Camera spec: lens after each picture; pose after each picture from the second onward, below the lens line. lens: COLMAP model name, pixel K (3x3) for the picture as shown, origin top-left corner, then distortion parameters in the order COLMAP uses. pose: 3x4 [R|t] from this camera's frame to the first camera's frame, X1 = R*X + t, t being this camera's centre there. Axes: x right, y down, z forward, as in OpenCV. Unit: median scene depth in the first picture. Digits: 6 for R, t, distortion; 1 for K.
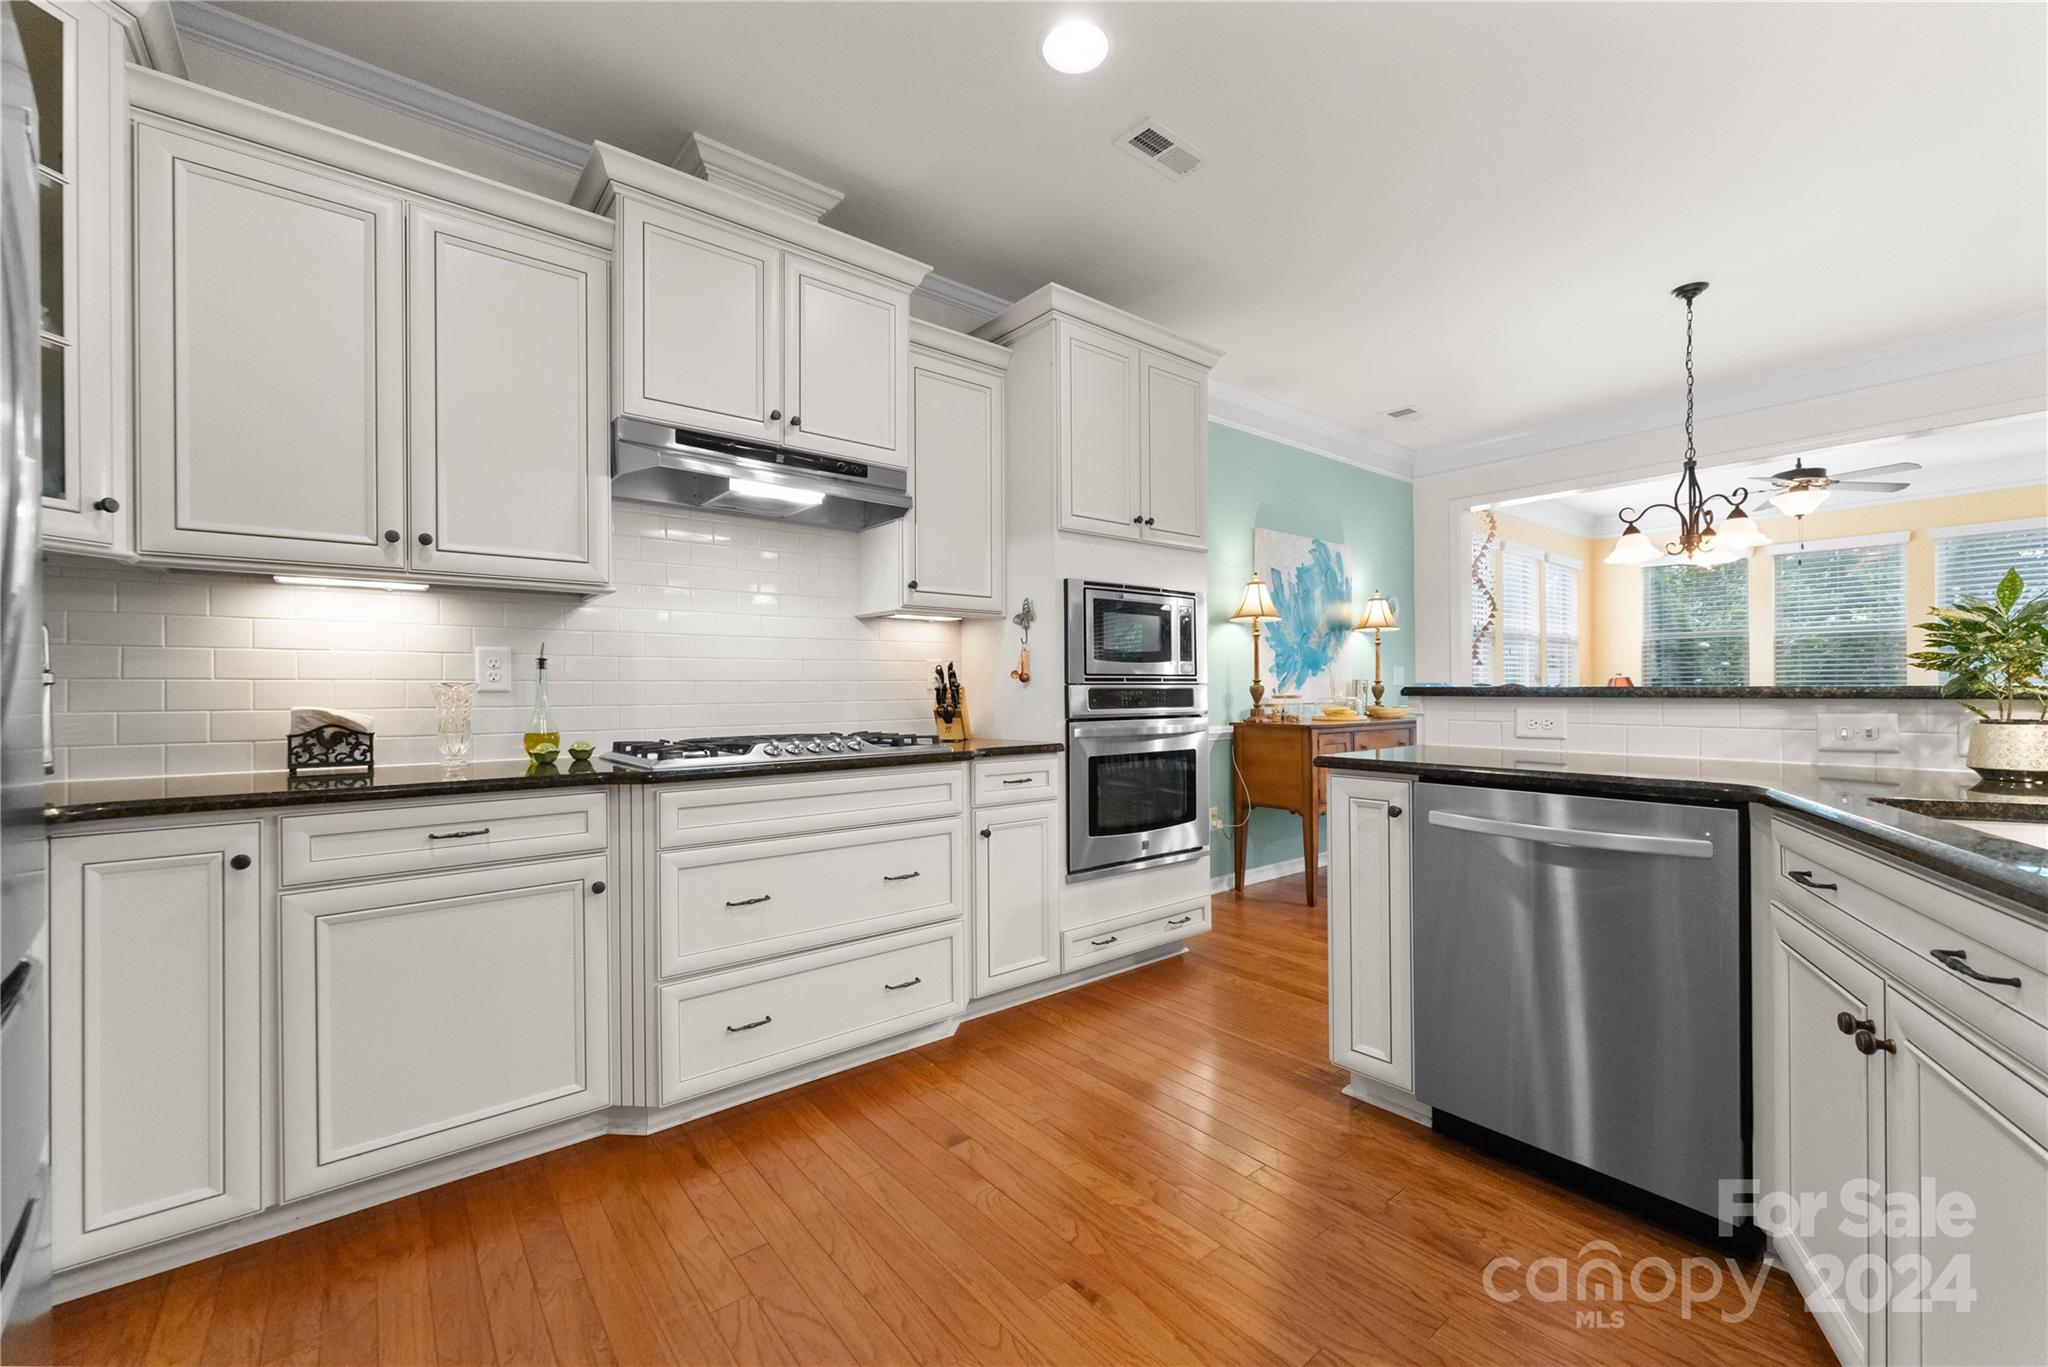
lens RADIAL K [[828.7, 0, 1024.0], [0, 828.7, 683.5], [0, 0, 1]] dist [0.001472, 0.000053]
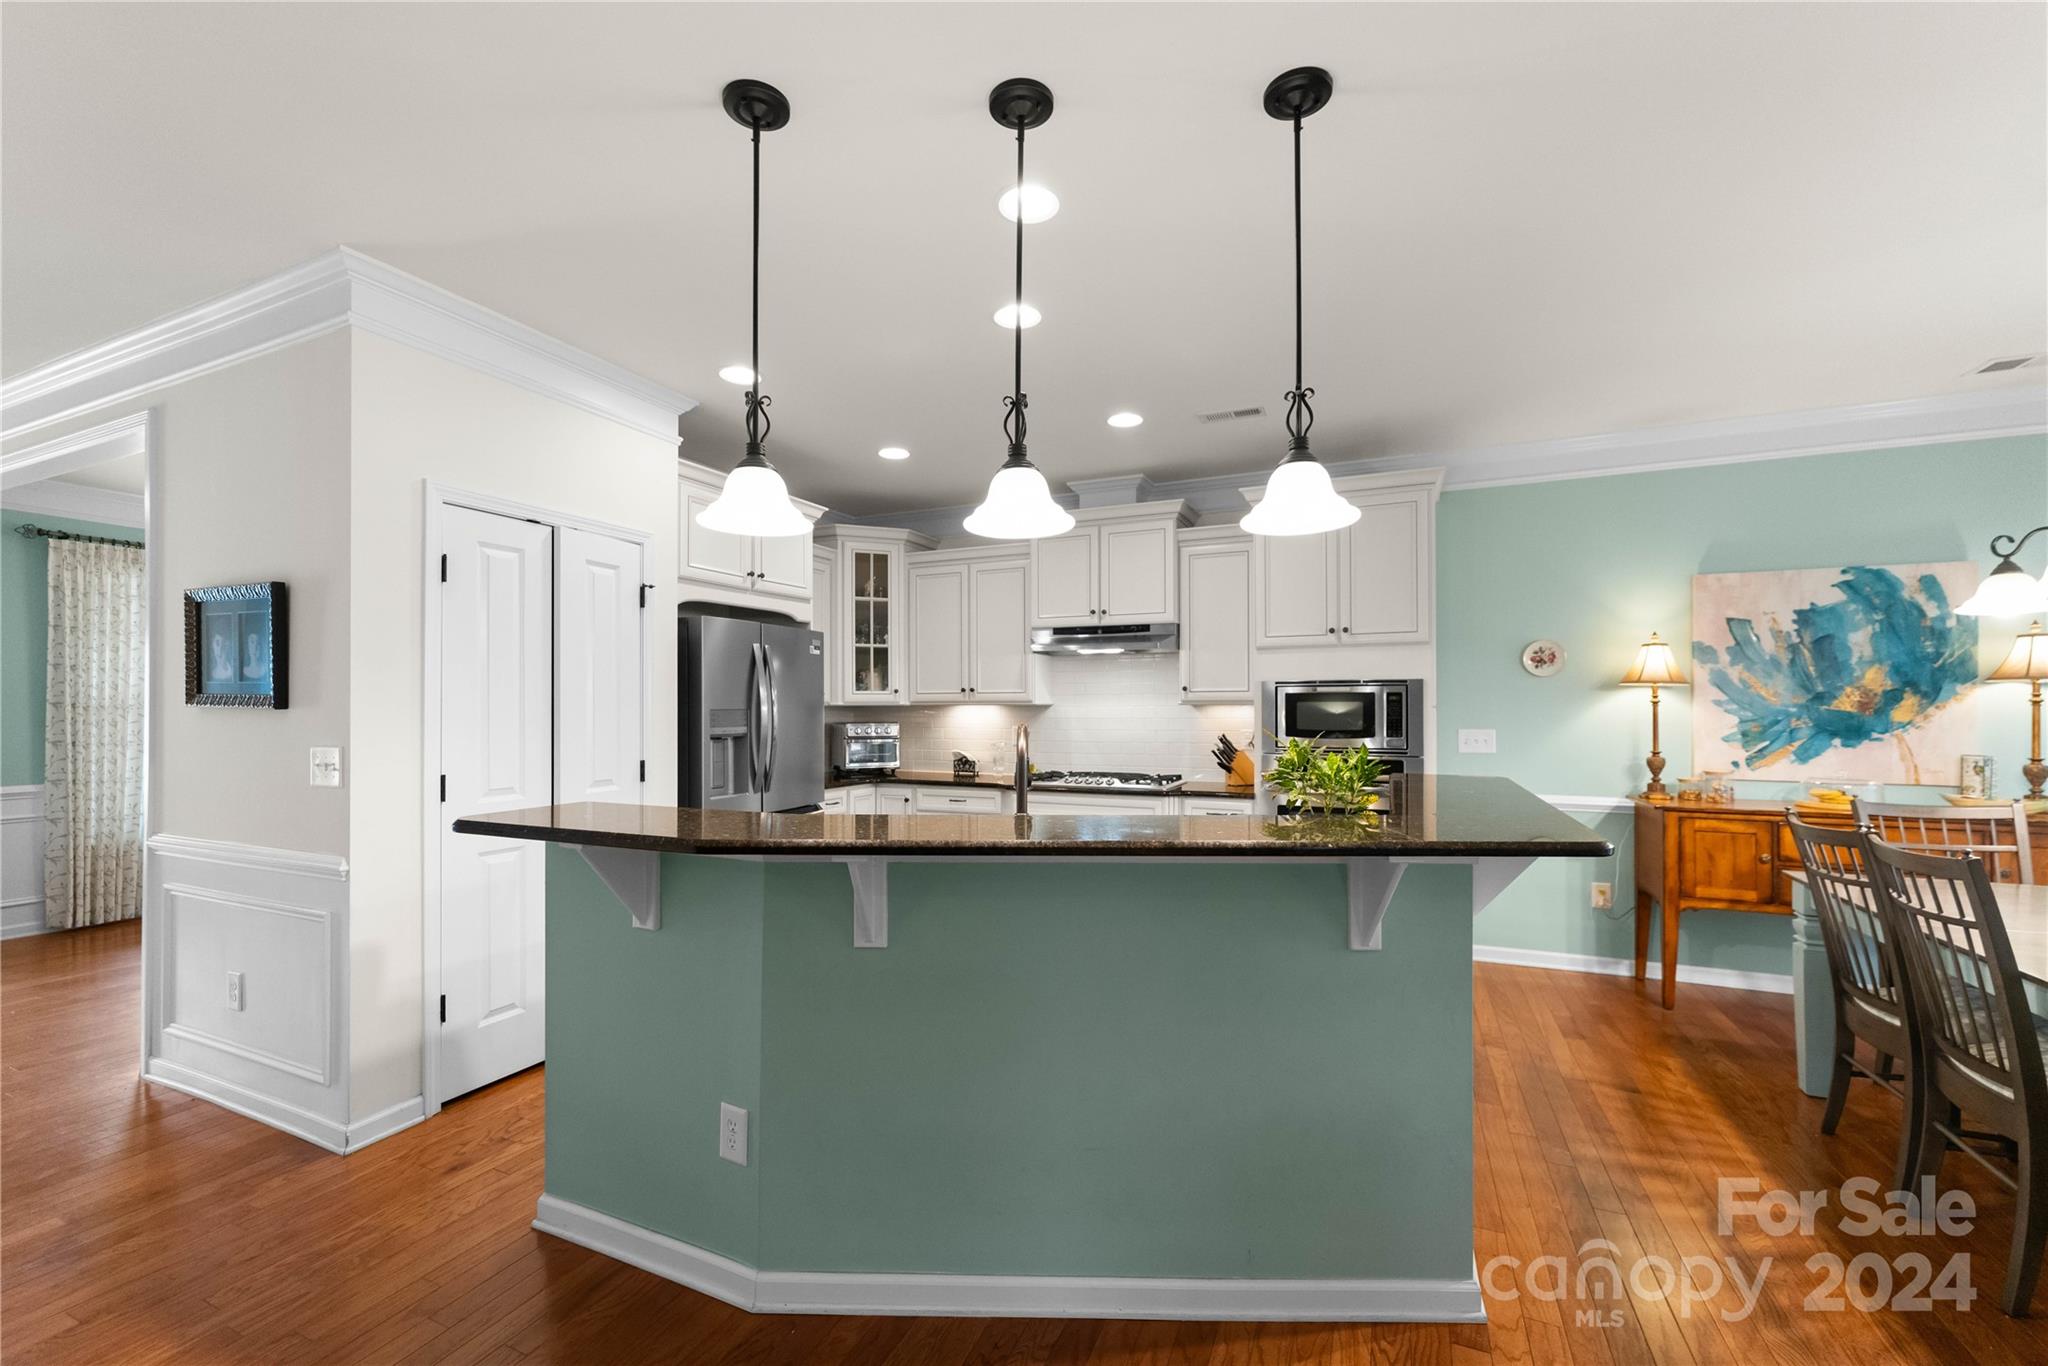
lens RADIAL K [[822.8, 0, 1022.9], [0, 822.8, 703.6], [0, 0, 1]] dist [0.000372, 0.000233]
pose [[0.449759, 0.001229, -0.893149, 0.773834], [0.005255, 0.999978, 0.004022, -0.063597], [0.893134, -0.006503, 0.449743, -0.019175]]
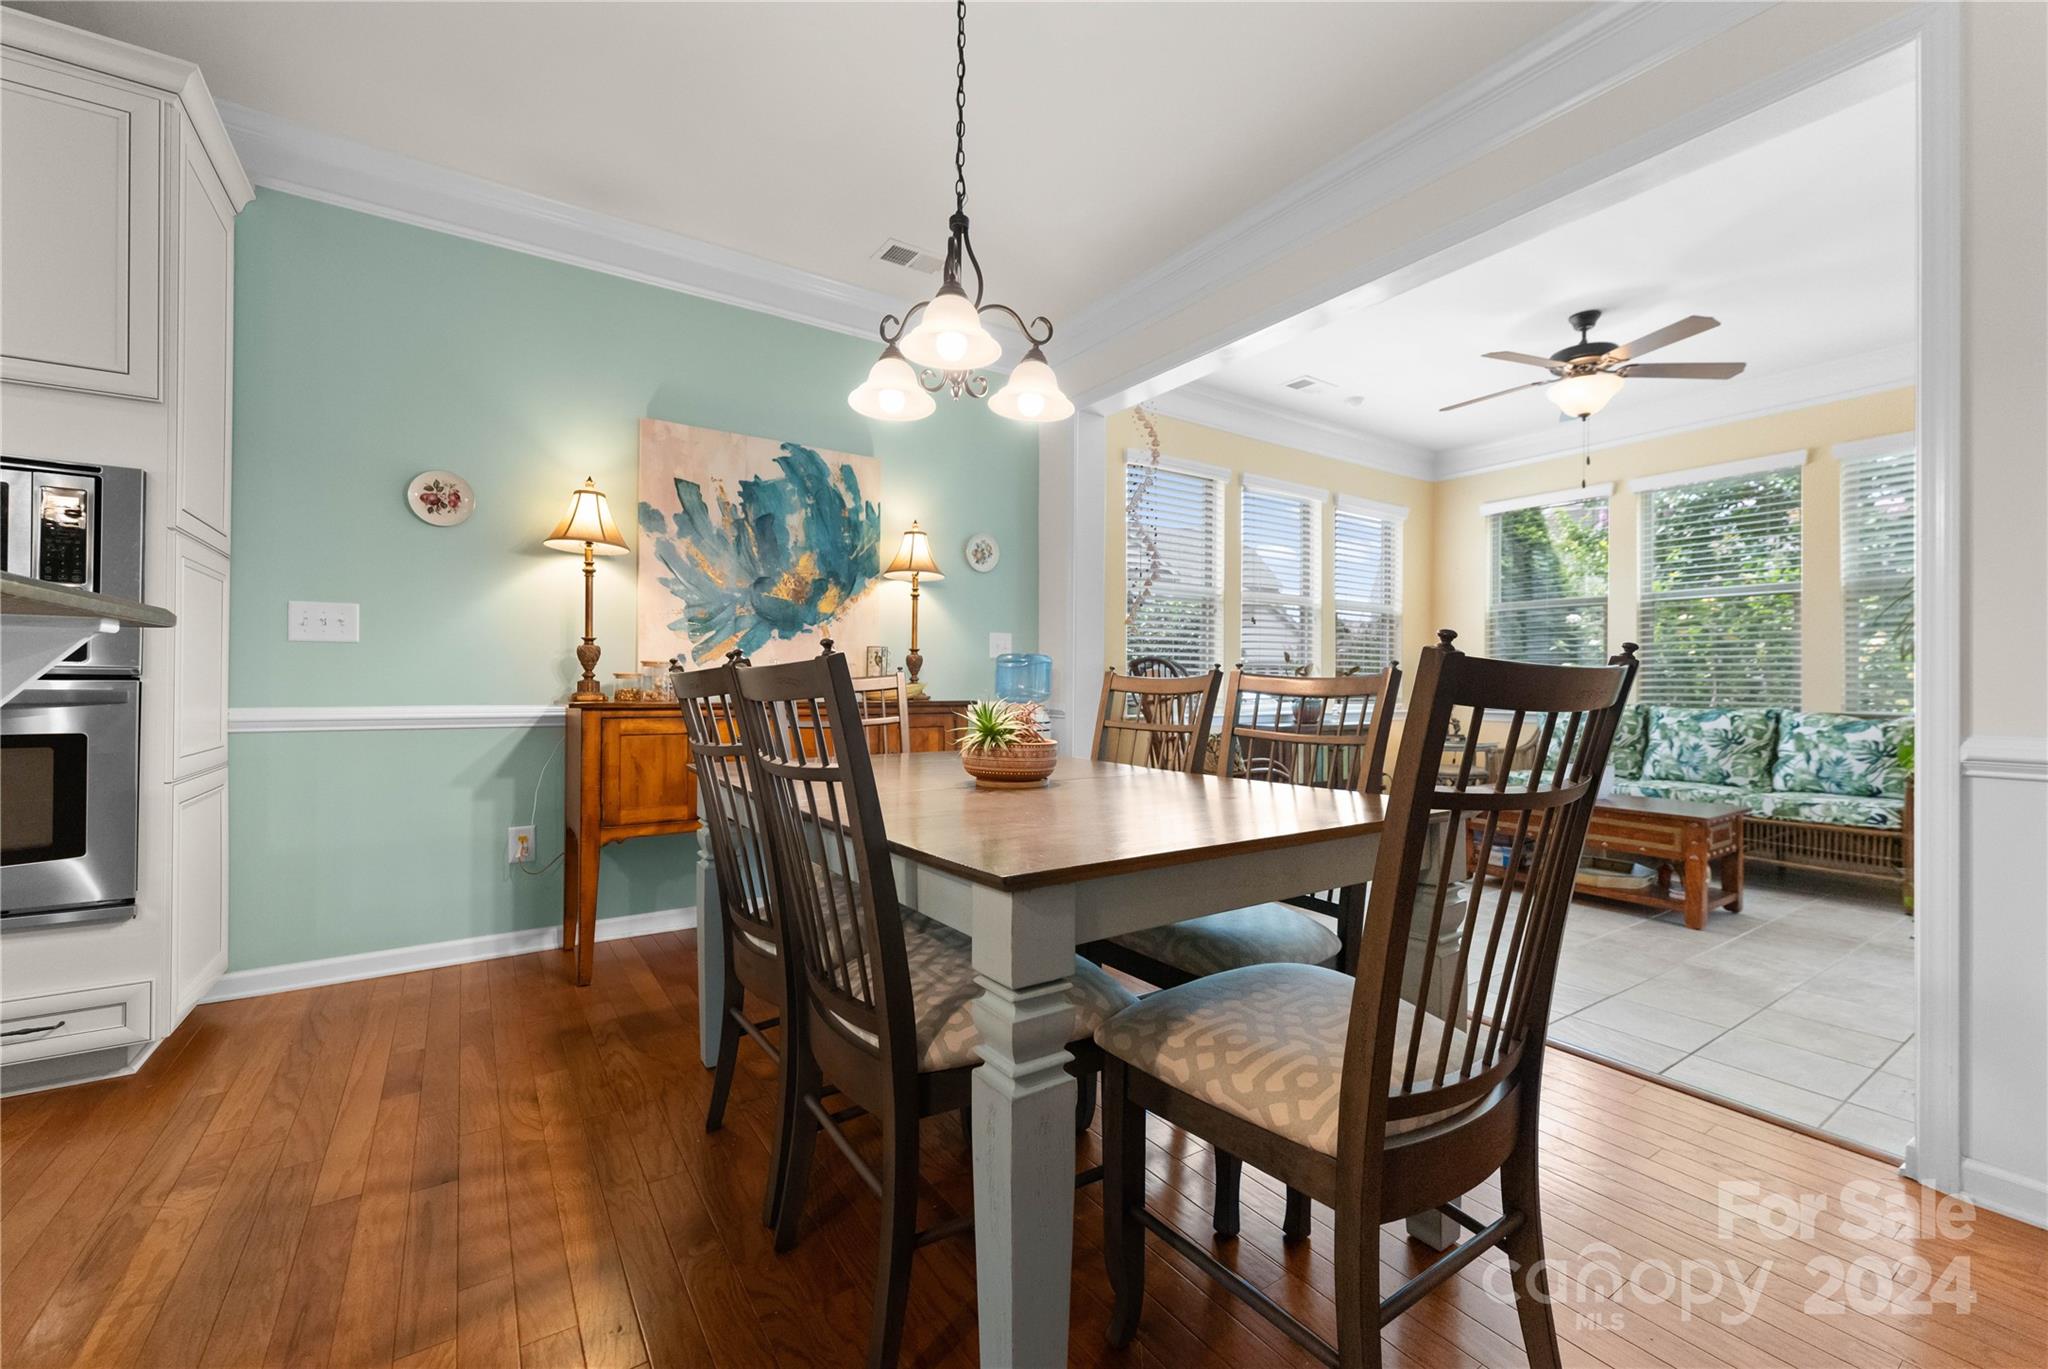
lens RADIAL K [[828.7, 0, 1024.0], [0, 828.7, 684.5], [0, 0, 1]] dist [0.001472, 0.000053]
pose [[0.996071, 0.013123, -0.087583, 0.692823], [-0.012555, 0.999896, 0.007030, 0.024611], [0.087666, -0.005902, 0.996132, 0.363449]]
